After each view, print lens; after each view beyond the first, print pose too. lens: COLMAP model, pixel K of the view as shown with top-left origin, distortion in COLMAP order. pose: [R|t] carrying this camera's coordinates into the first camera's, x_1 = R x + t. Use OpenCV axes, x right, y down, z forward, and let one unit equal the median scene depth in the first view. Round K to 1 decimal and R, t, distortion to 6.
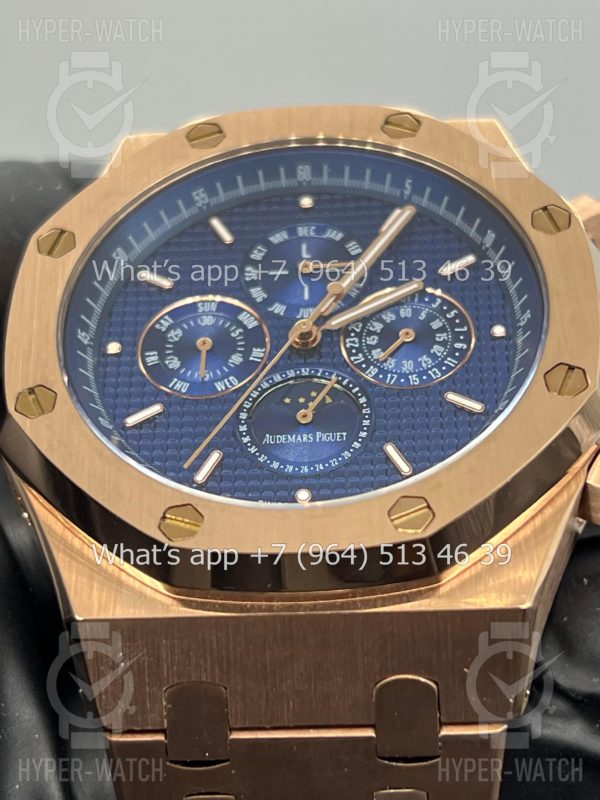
lens RADIAL K [[1877.4, 0, 300.0], [0, 1877.4, 400.0], [0, 0, 1]] dist [0.228416, -0.684943]
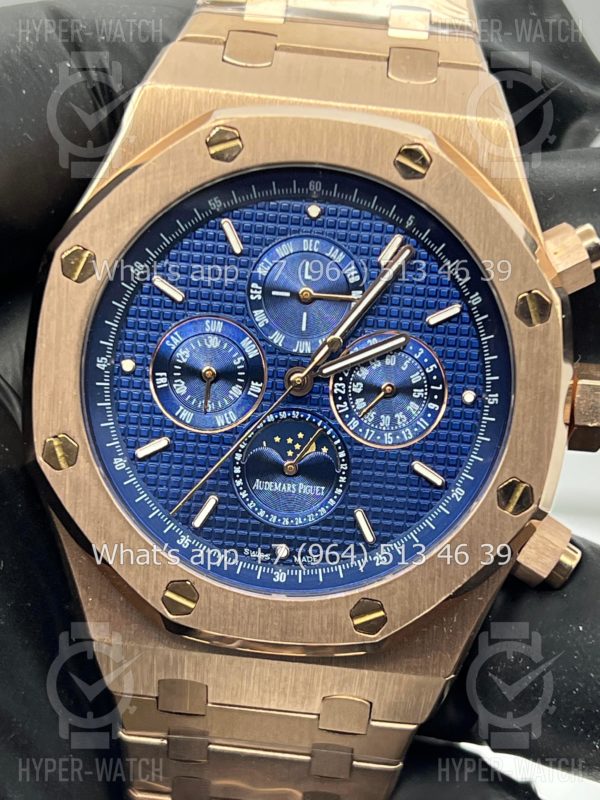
lens RADIAL K [[1877.4, 0, 300.0], [0, 1877.4, 400.0], [0, 0, 1]] dist [0.228416, -0.684943]
pose [[0.994443, 0.083291, 0.064388, -0.068098], [-0.105269, 0.779096, 0.618003, -0.721266], [0.001309, -0.621347, 0.783535, 0.110076]]
